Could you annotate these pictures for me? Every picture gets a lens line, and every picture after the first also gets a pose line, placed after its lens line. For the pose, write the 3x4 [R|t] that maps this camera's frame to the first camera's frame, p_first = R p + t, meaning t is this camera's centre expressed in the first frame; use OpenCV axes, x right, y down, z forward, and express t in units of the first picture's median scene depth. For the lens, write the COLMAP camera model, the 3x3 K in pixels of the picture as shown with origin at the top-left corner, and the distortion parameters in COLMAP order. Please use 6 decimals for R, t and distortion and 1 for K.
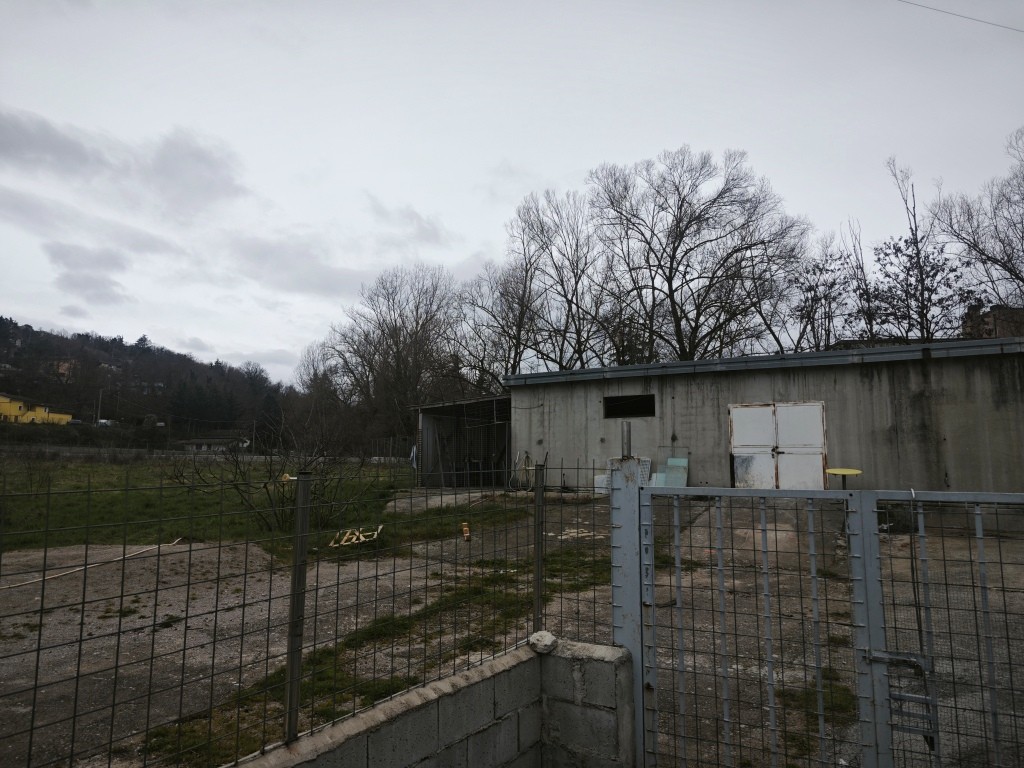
lens RADIAL K [[672.4, 0, 529.8], [0, 672.4, 384.4], [0, 0, 1]] dist [0.052538, -0.030631]
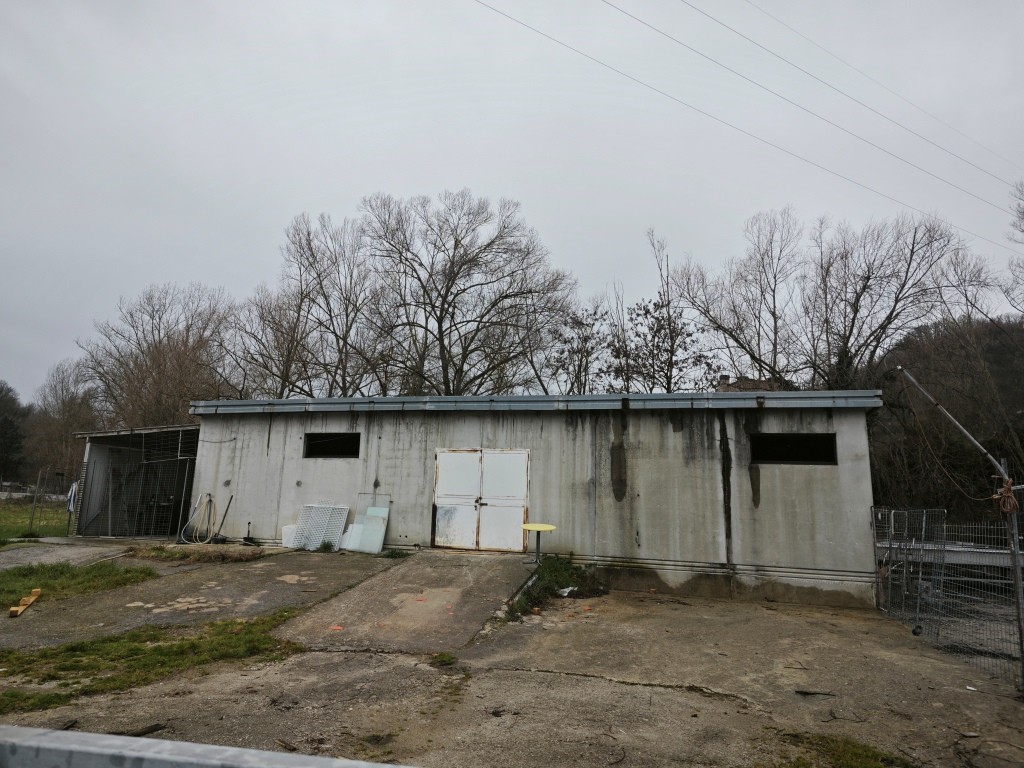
lens RADIAL K [[678.8, 0, 499.5], [0, 678.8, 379.2], [0, 0, 1]] dist [0.057266, -0.044179]
pose [[0.967913, 0.076947, 0.239213, 0.145440], [-0.059160, 0.994983, -0.080675, 0.006154], [-0.244221, 0.063934, 0.967610, 0.095843]]
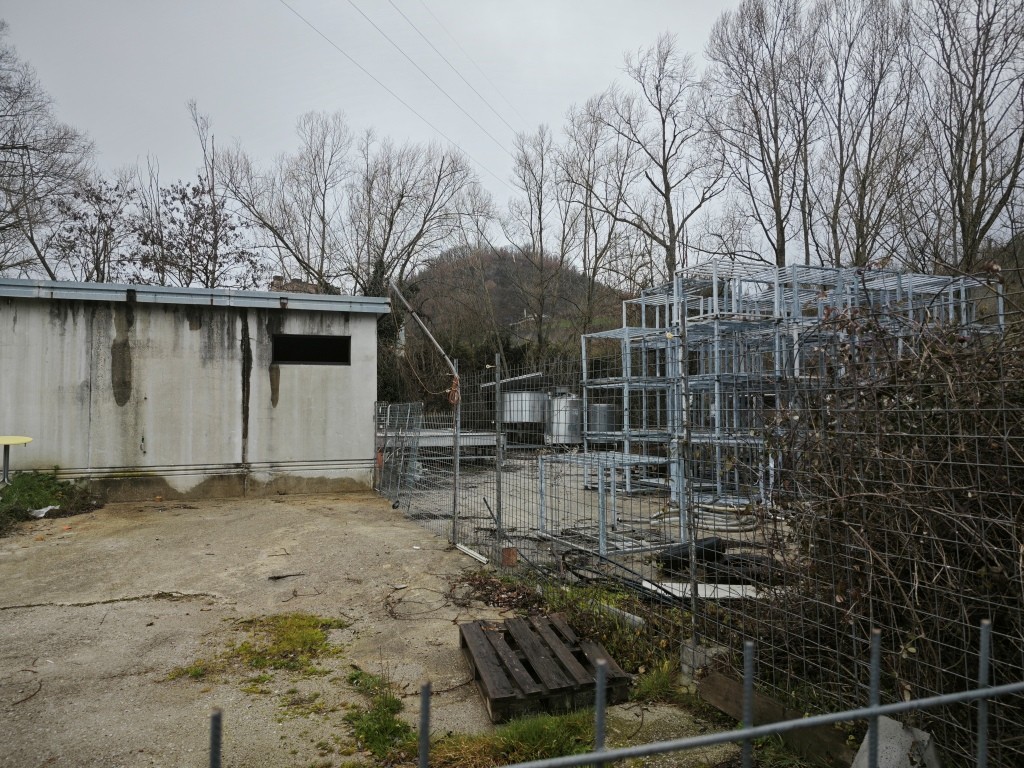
lens RADIAL K [[678.8, 0, 499.5], [0, 678.8, 379.2], [0, 0, 1]] dist [0.057266, -0.044179]
pose [[0.638606, 0.033830, 0.768790, 0.182064], [-0.075795, 0.996941, 0.019090, 0.005039], [-0.765792, -0.070461, 0.639216, 0.087805]]
